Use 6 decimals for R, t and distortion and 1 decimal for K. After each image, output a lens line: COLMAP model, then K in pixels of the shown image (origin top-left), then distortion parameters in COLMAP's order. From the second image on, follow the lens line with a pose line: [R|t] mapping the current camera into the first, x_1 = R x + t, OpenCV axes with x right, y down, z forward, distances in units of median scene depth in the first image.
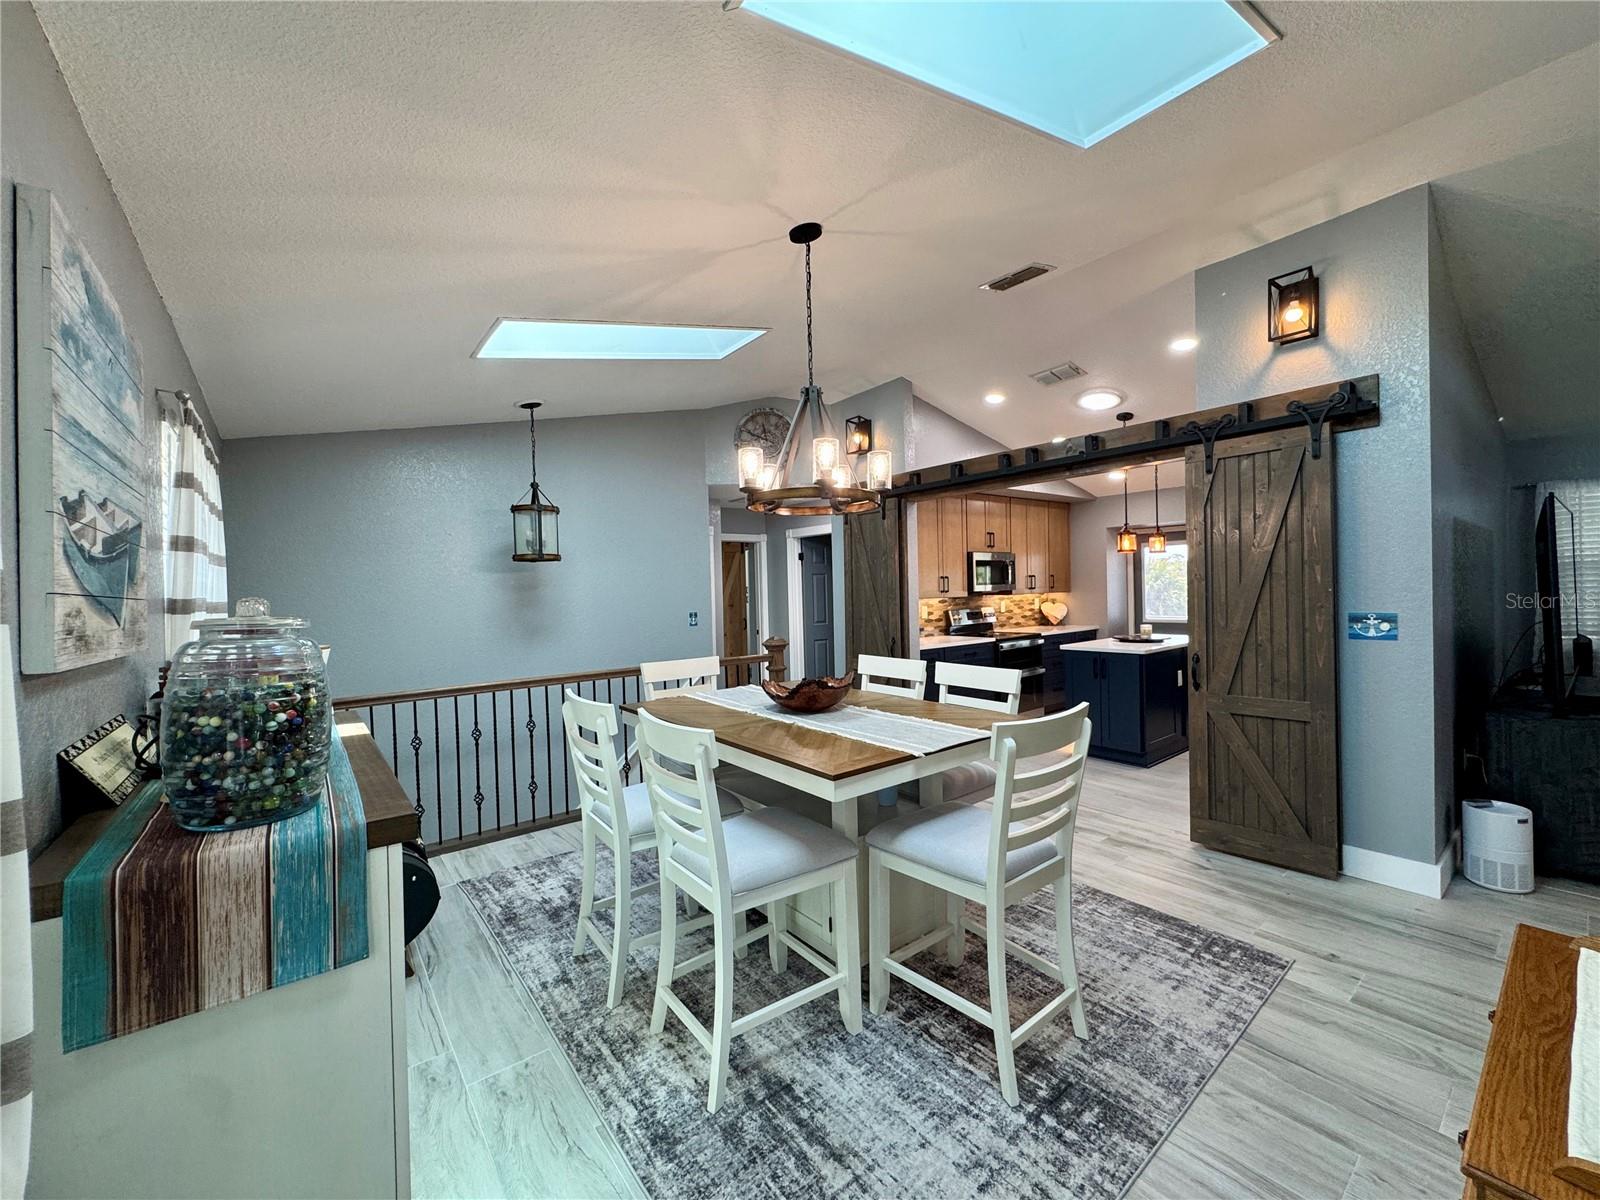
lens RADIAL K [[639.0, 0, 802.2], [0, 639.0, 592.3], [0, 0, 1]] dist [0.001701, 0.000237]
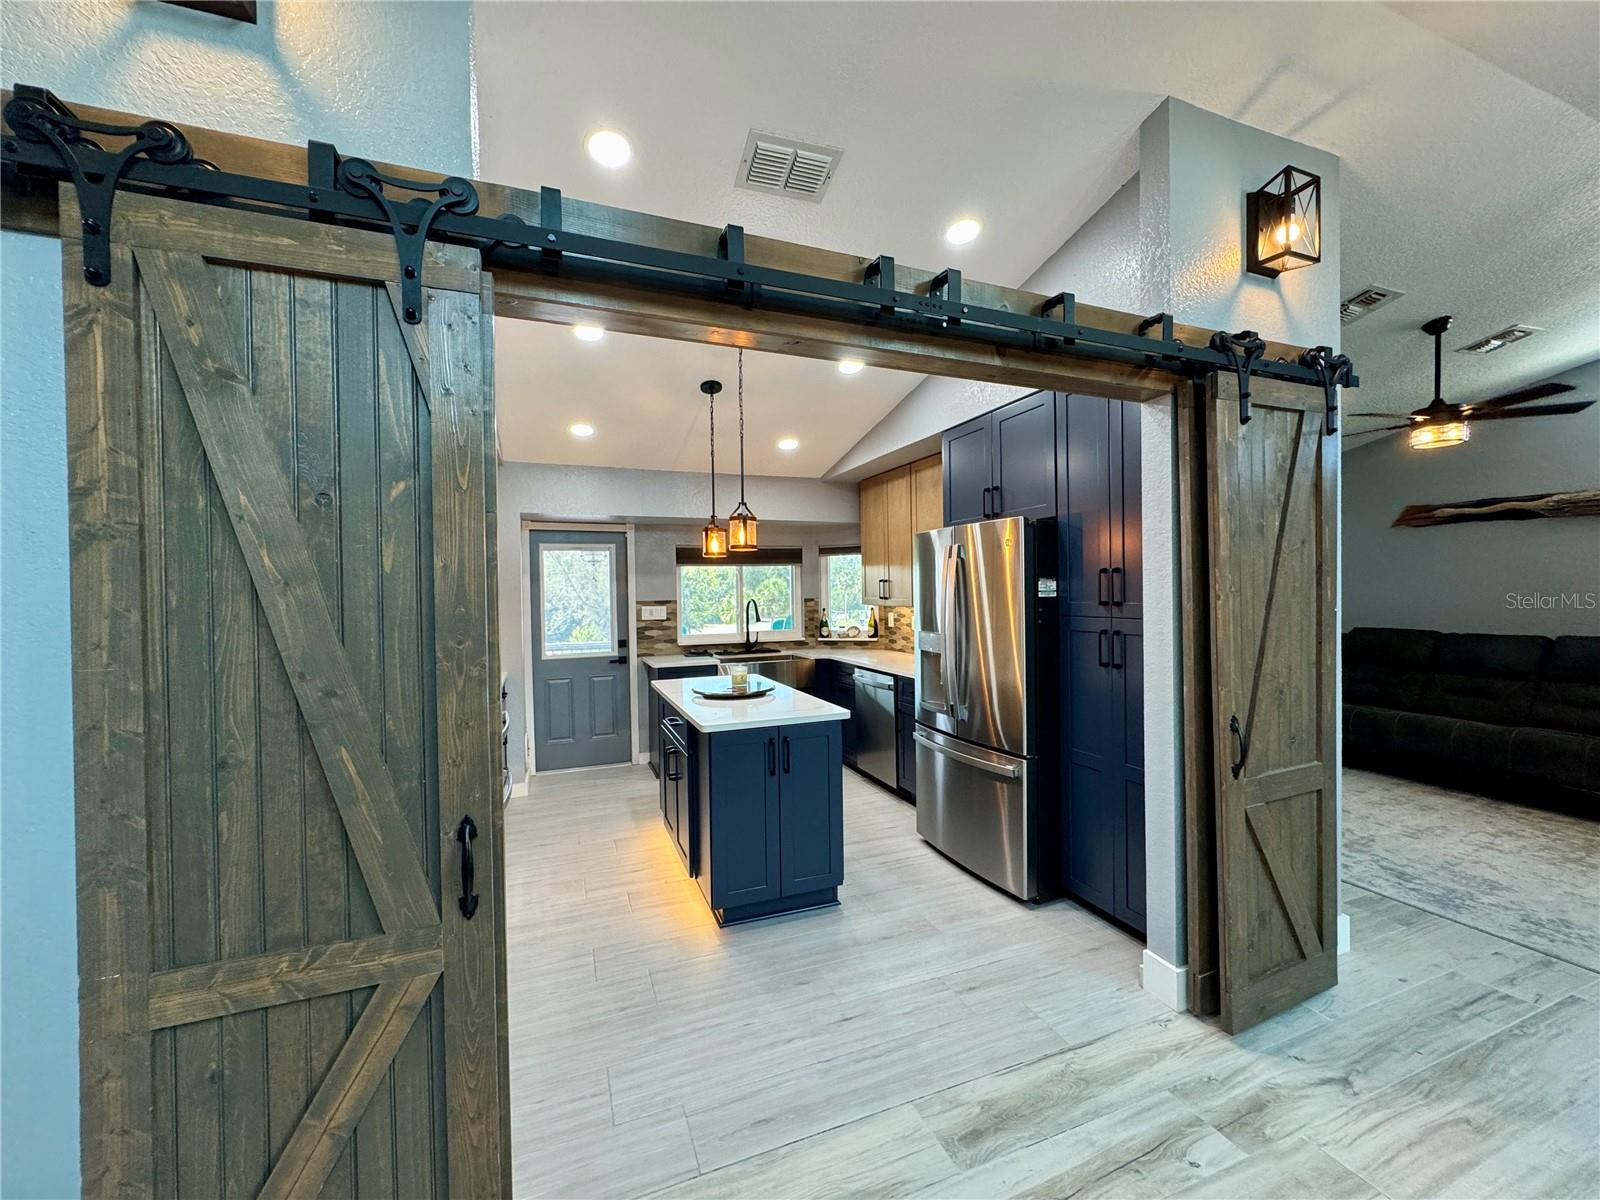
lens RADIAL K [[639.0, 0, 802.4], [0, 639.0, 598.2], [0, 0, 1]] dist [0.001701, 0.000237]
pose [[0.294321, 0.011033, 0.955643, -0.083198], [0.014371, 0.999769, -0.015968, -0.010314], [-0.955599, 0.018434, 0.294095, 1.284438]]
